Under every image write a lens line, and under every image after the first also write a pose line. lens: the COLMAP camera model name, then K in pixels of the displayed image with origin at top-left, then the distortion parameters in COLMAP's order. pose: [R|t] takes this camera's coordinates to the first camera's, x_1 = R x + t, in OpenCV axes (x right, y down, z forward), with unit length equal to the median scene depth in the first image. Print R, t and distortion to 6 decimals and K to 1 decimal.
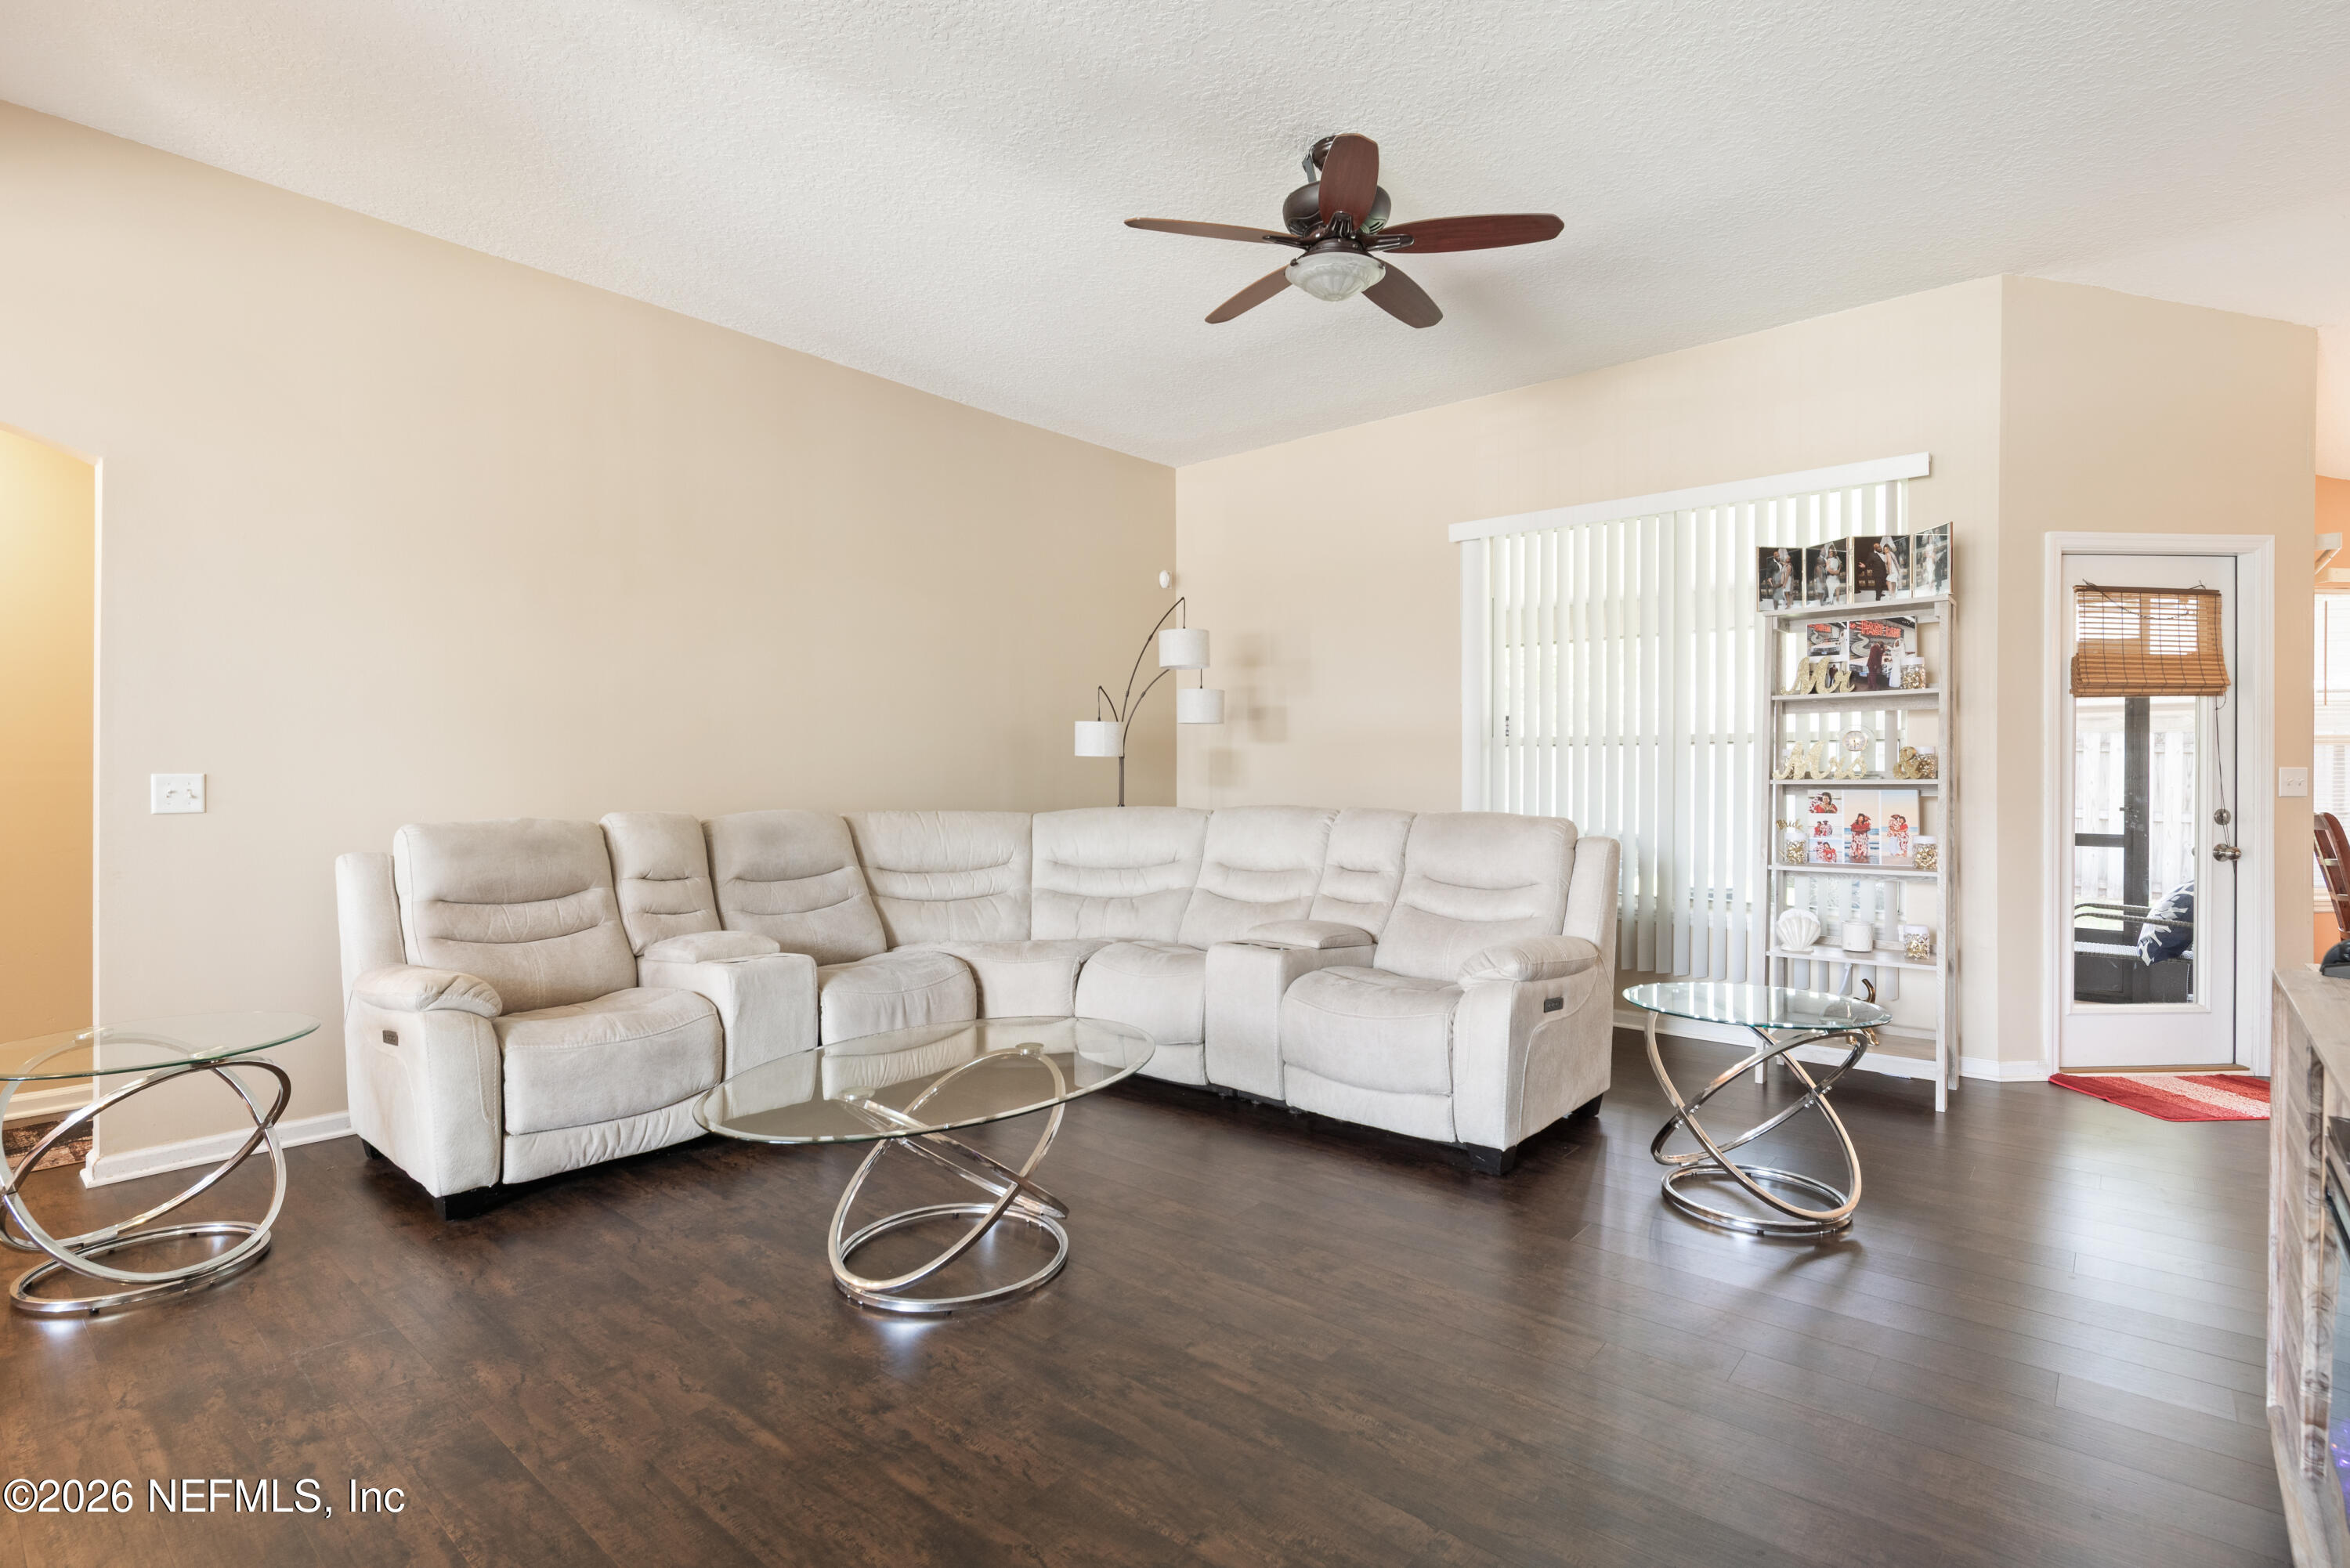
lens RADIAL K [[1144.3, 0, 1191.5], [0, 1144.3, 768.4], [0, 0, 1]] dist [-0.002039, 0.000064]
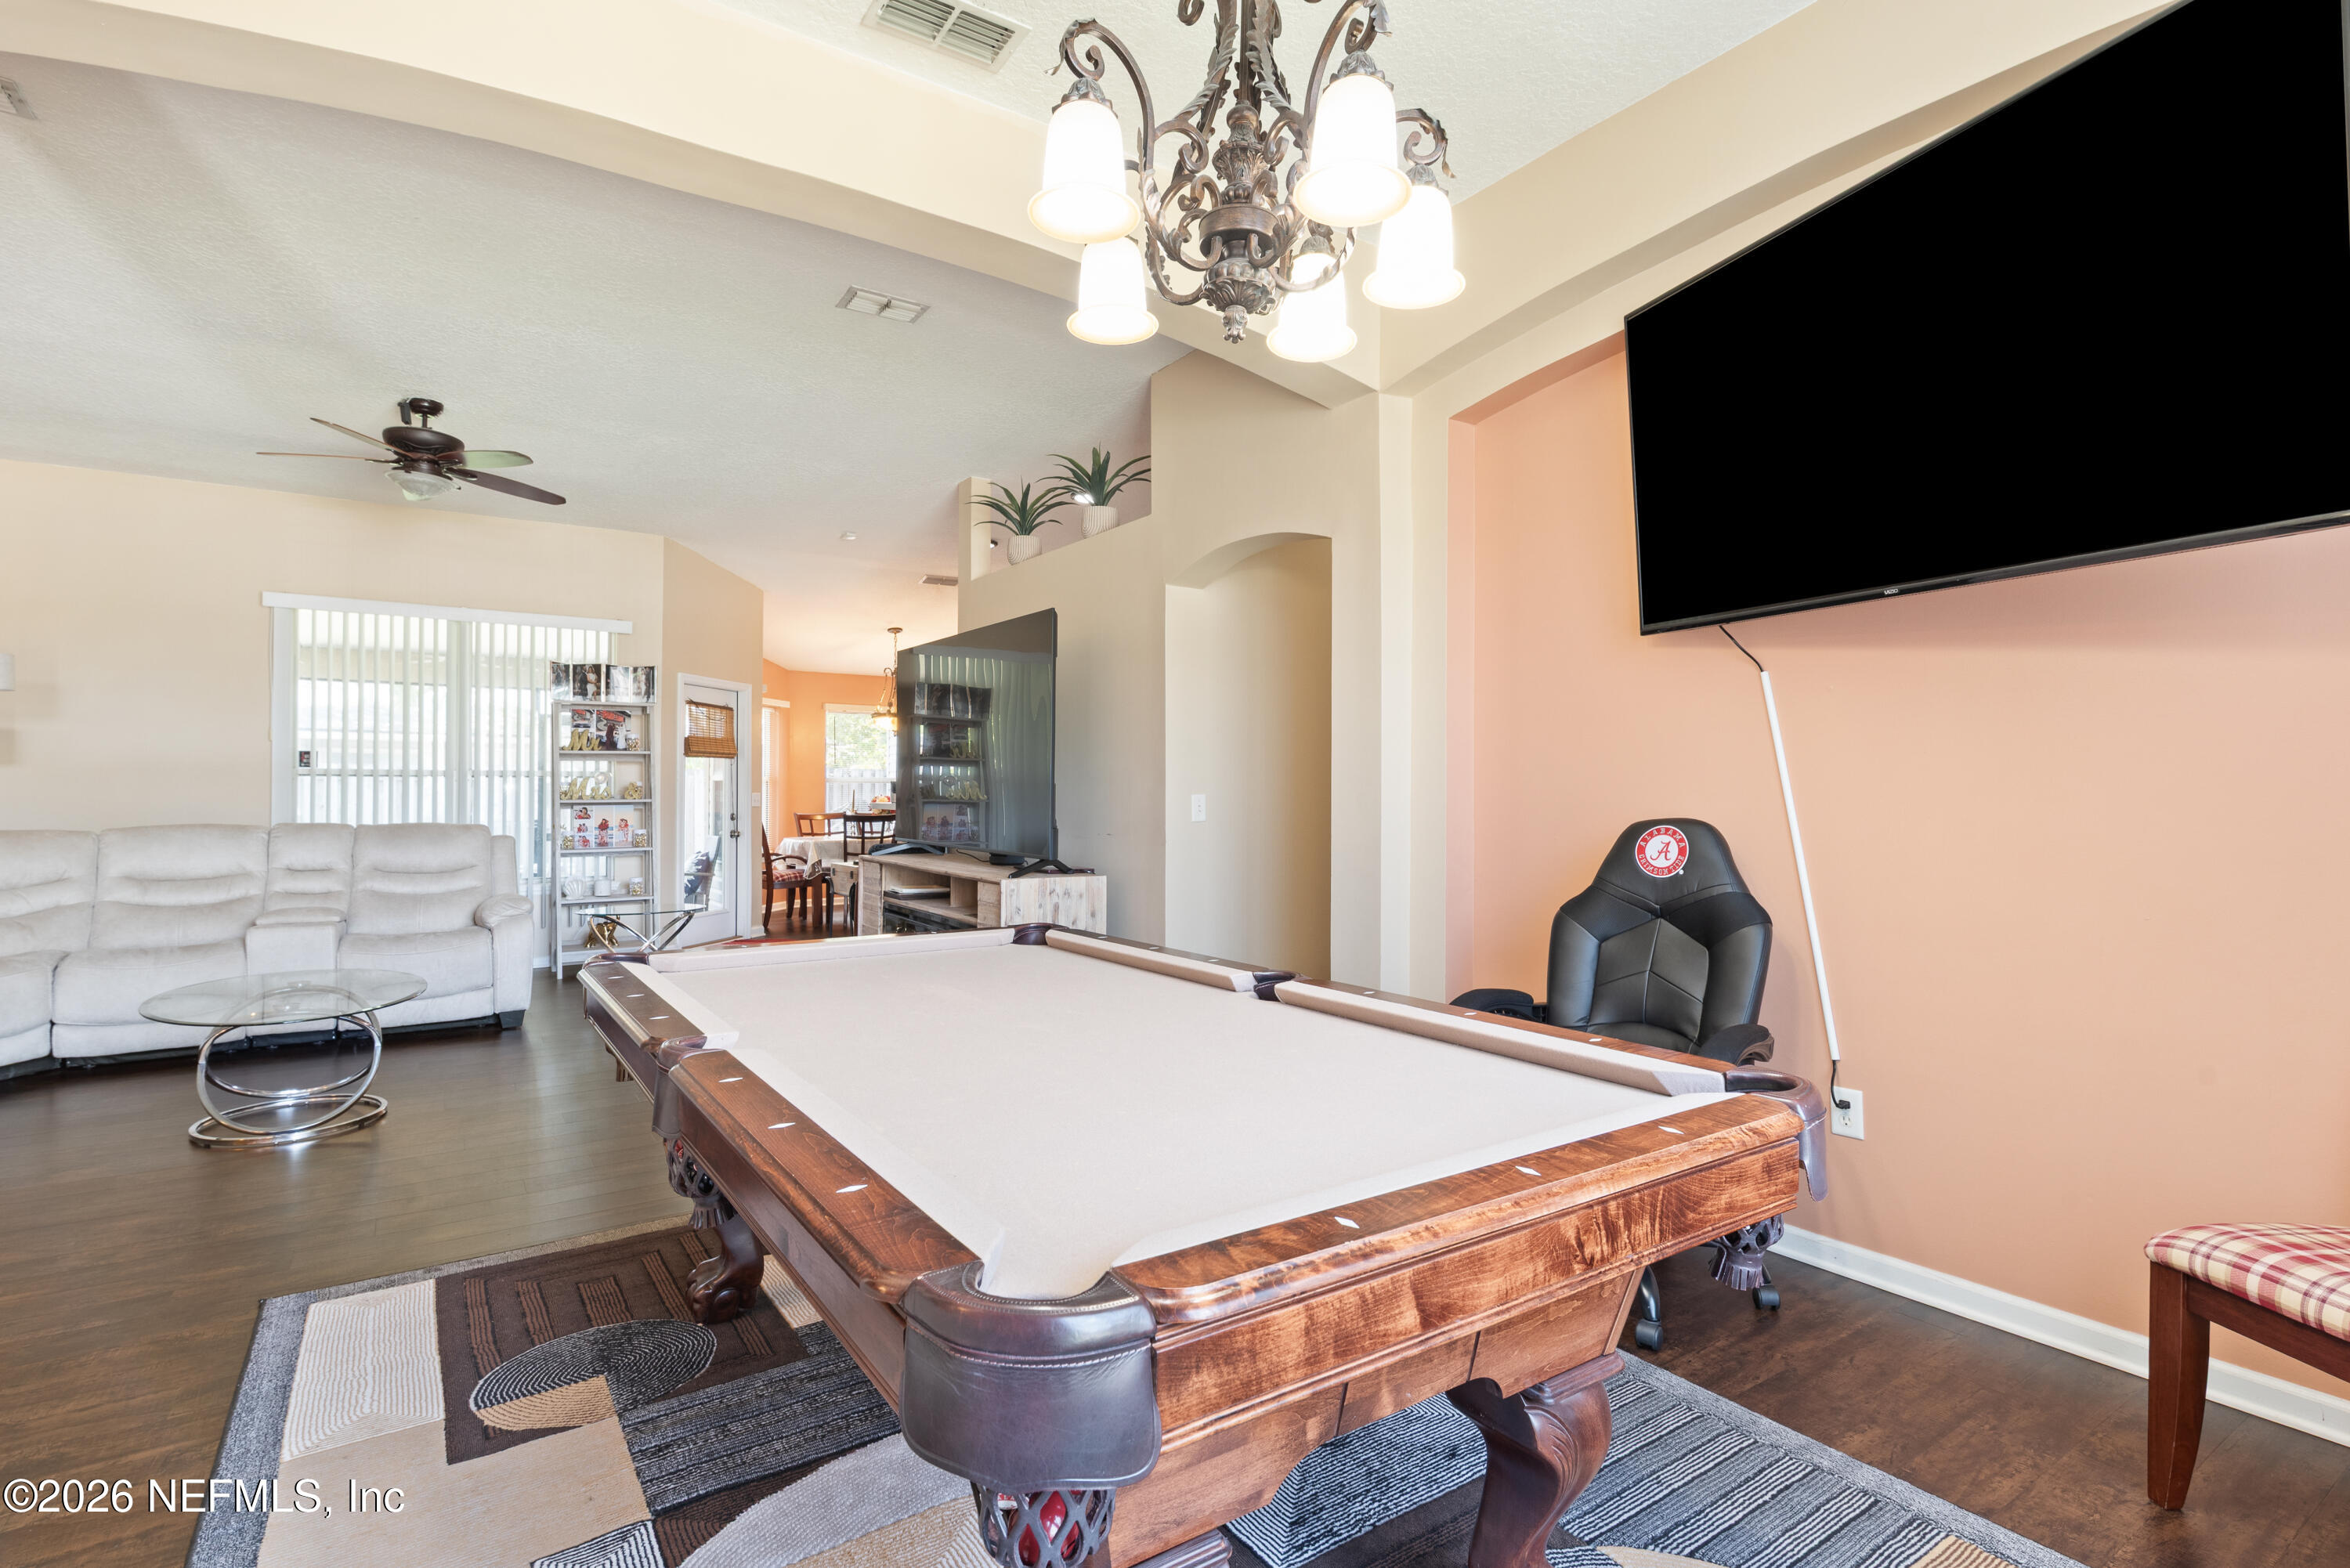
lens RADIAL K [[1113.4, 0, 1175.0], [0, 1113.4, 784.0], [0, 0, 1]] dist [0.016326, -0.000281]
pose [[0.267346, 0.008714, 0.963561, -0.855768], [-0.002369, 0.999962, -0.008386, -0.002197], [-0.963598, -0.000041, 0.267357, -0.323406]]
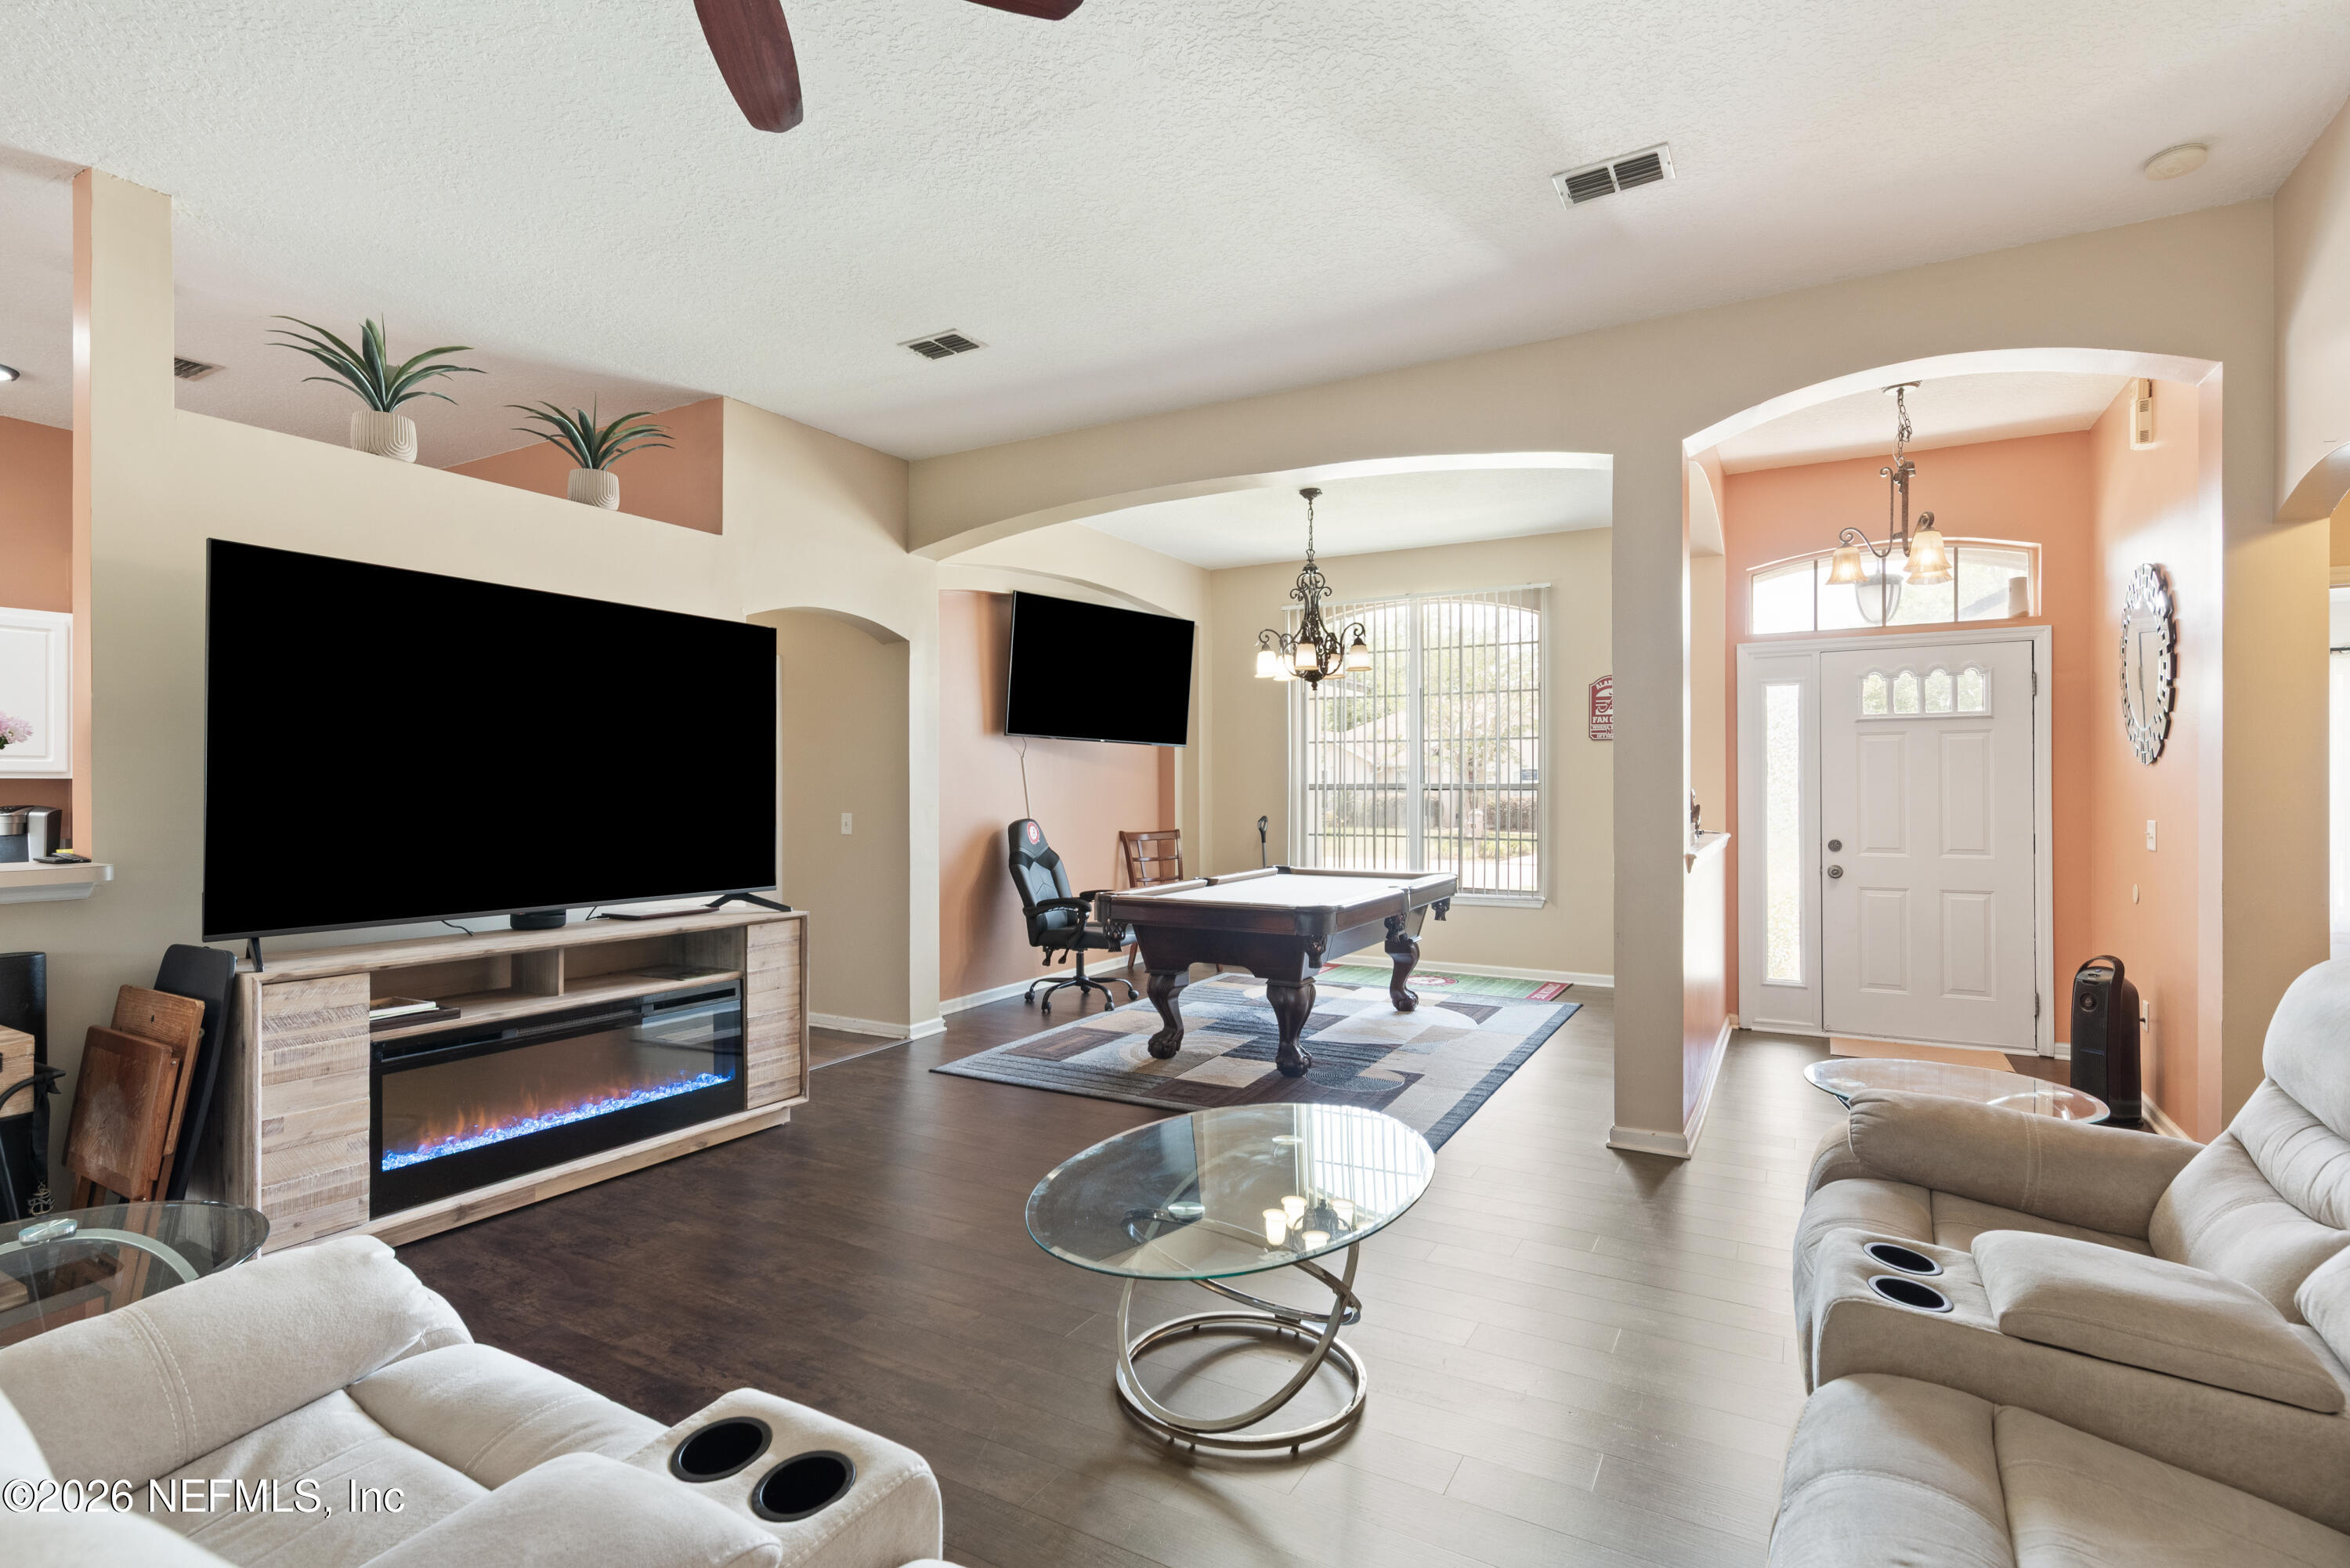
lens RADIAL K [[1113.4, 0, 1175.0], [0, 1113.4, 784.0], [0, 0, 1]] dist [0.016326, -0.000281]
pose [[-0.983194, 0.004794, -0.182498, -0.006199], [0.005338, 0.999983, -0.002487, -0.031656], [0.182483, -0.003420, -0.983203, 1.212481]]
